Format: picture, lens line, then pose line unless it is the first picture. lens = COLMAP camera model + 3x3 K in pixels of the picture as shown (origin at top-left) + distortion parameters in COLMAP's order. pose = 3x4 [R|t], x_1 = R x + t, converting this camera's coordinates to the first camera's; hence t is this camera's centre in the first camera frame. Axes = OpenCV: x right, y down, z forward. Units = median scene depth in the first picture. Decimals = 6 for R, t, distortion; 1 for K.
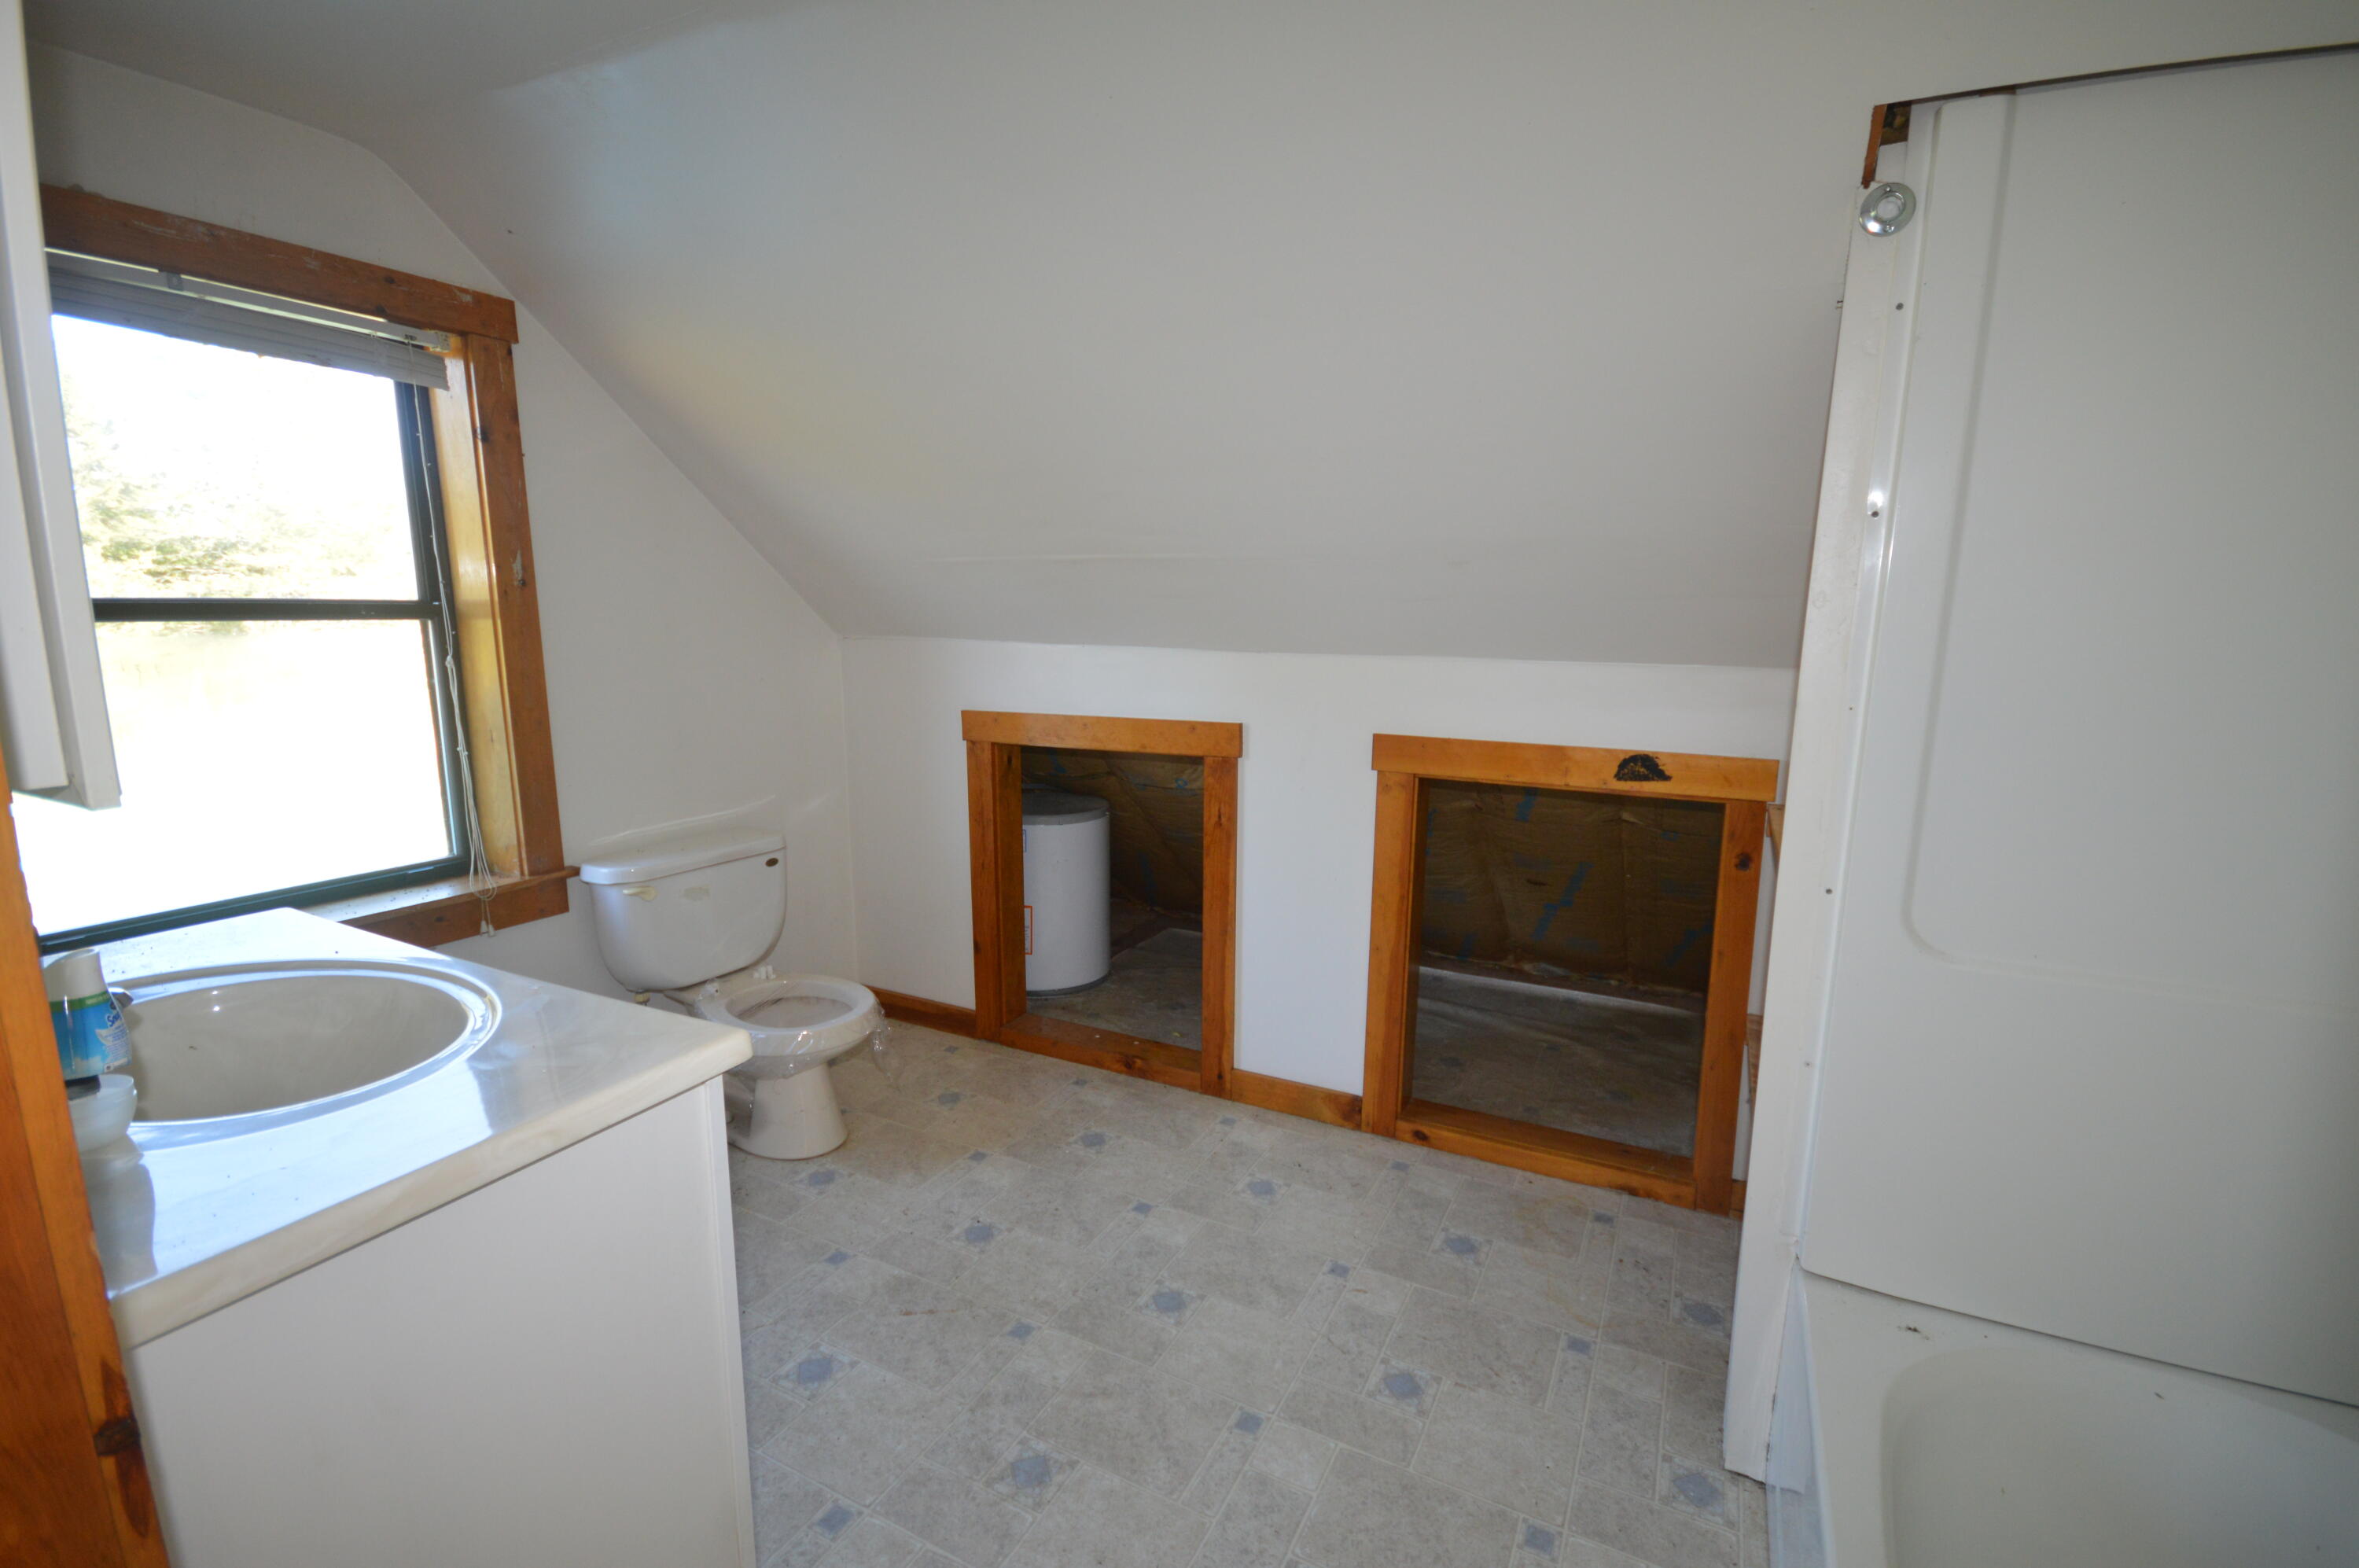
lens RADIAL K [[1050.7, 0, 1177.7], [0, 1050.7, 779.8], [0, 0, 1]] dist [0.000933, -0.001341]
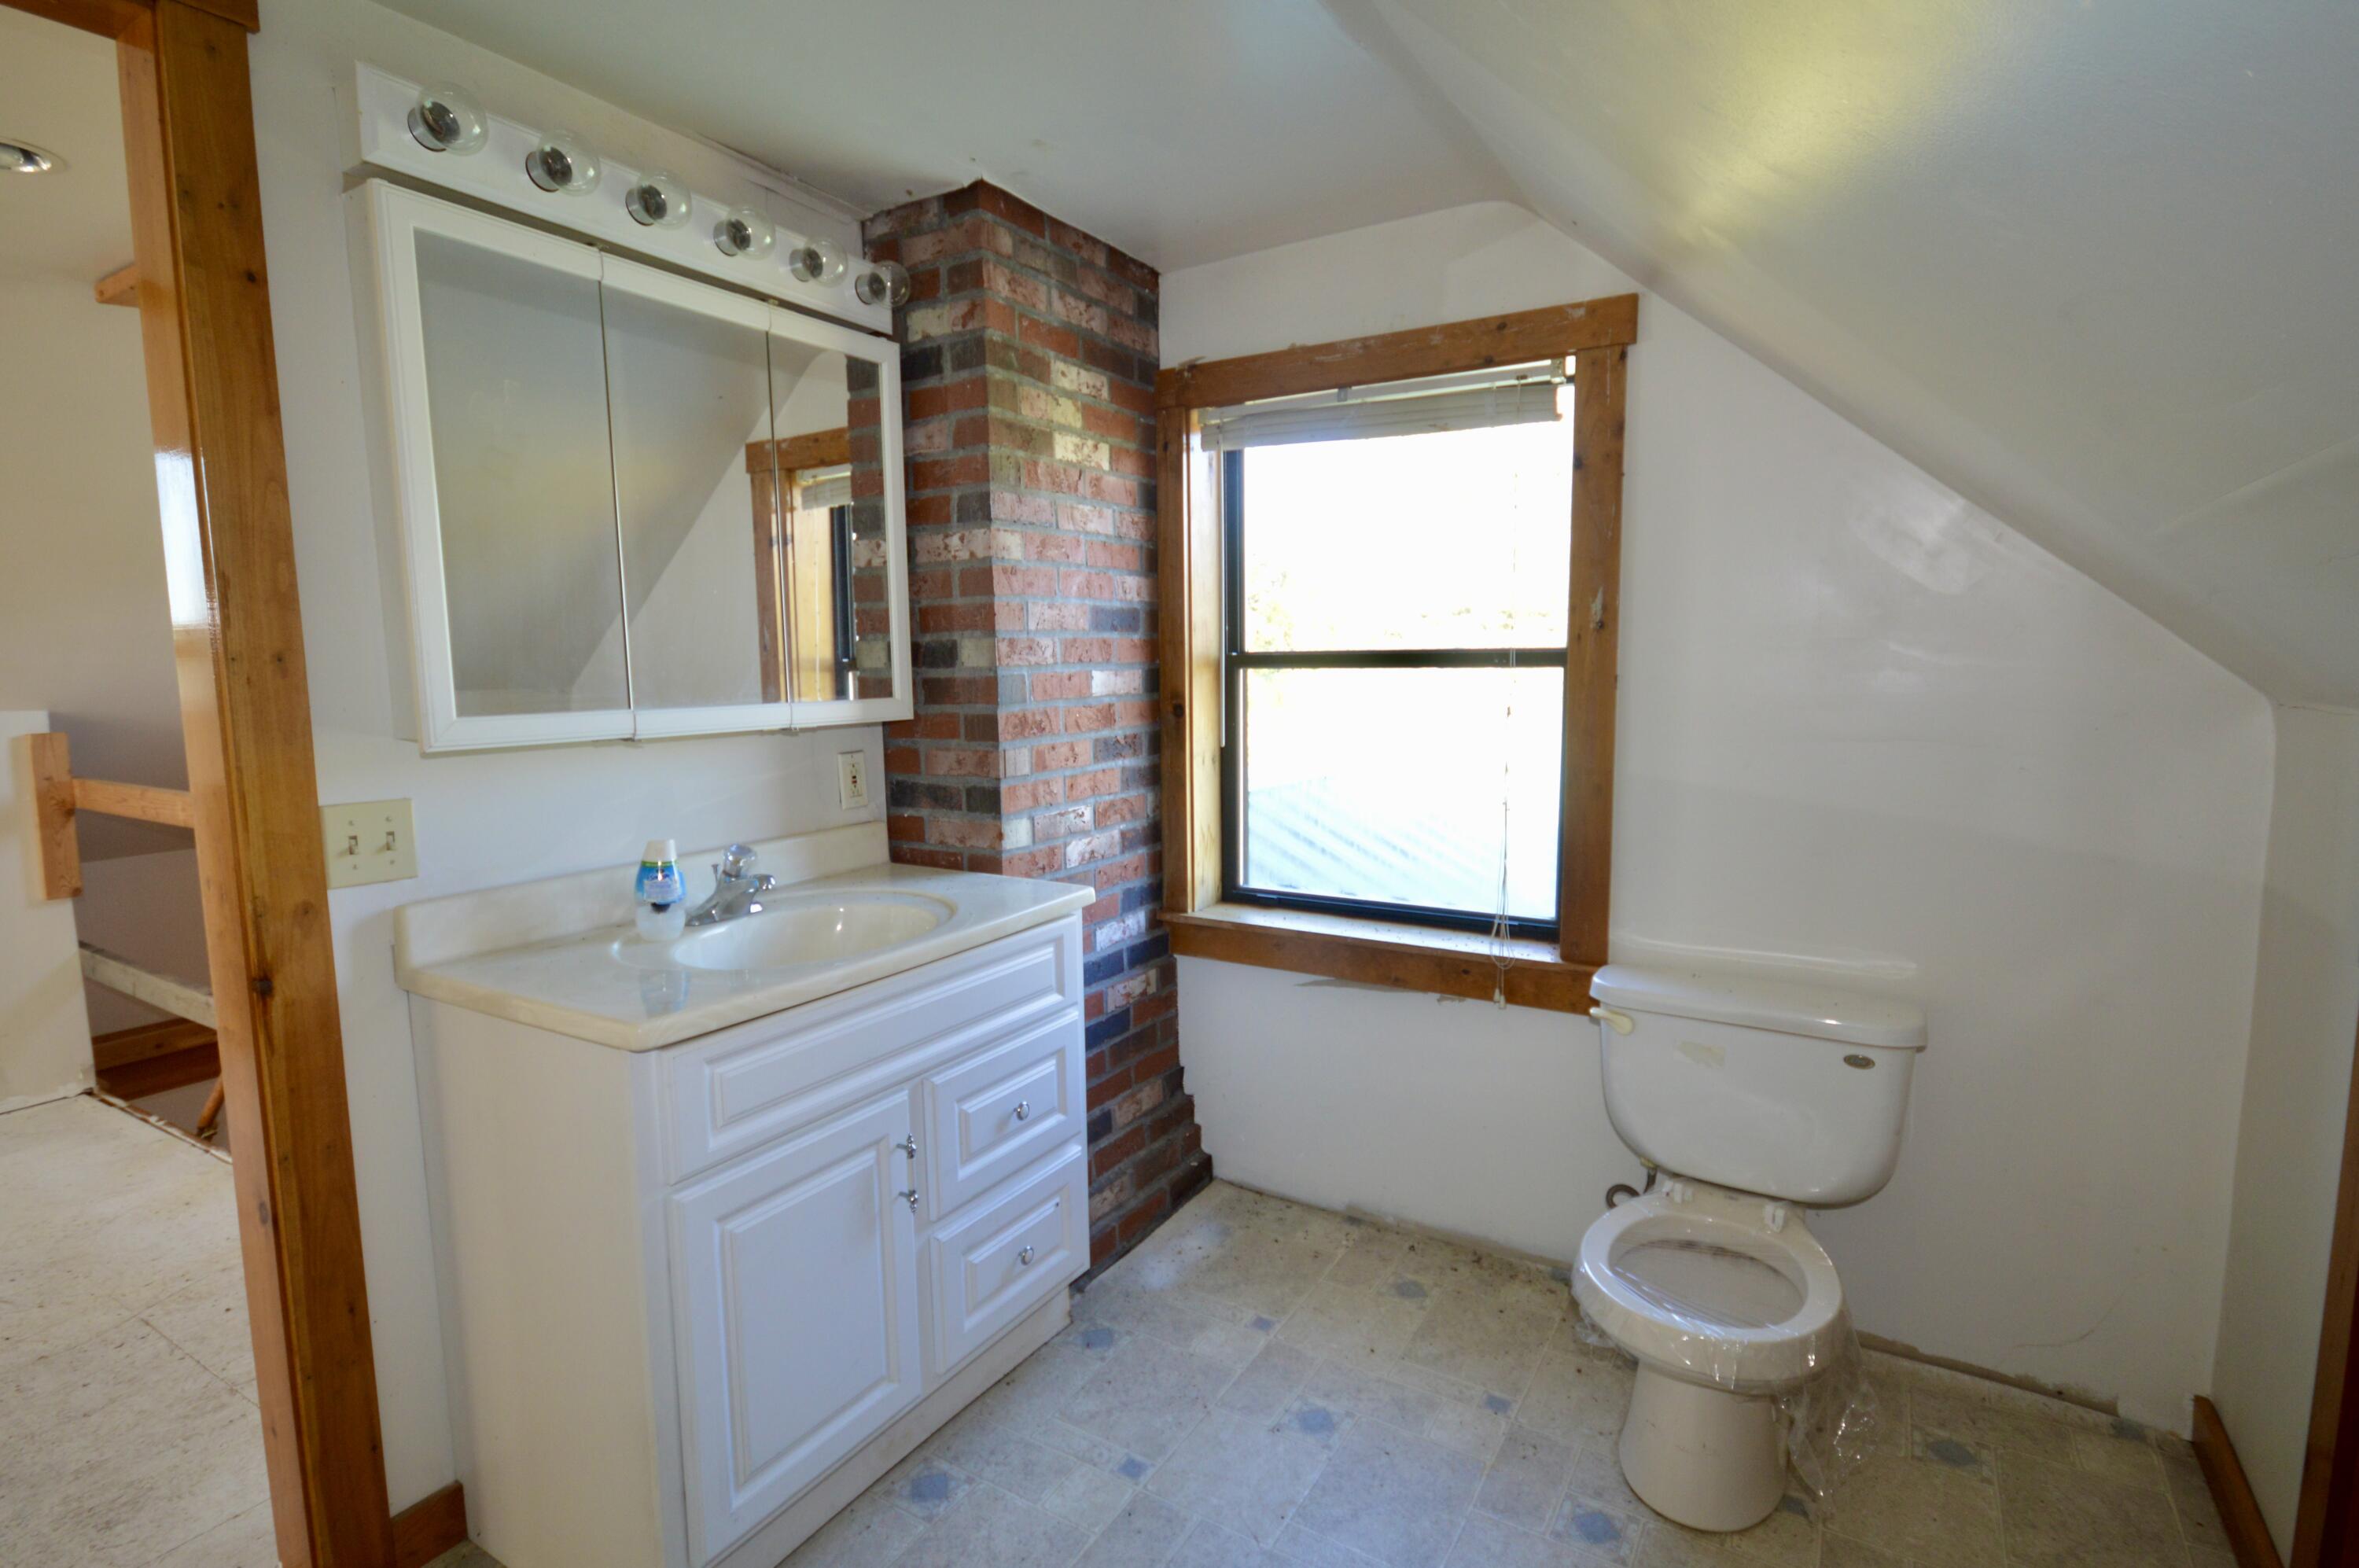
lens RADIAL K [[1135.3, 0, 1170.6], [0, 1135.3, 785.6], [0, 0, 1]] dist [-0.001921, -0.000153]
pose [[-0.069715, 0.102384, -0.992299, 0.335798], [-0.151761, 0.982053, 0.111989, -0.110415], [0.985956, 0.158399, -0.052925, 0.730632]]
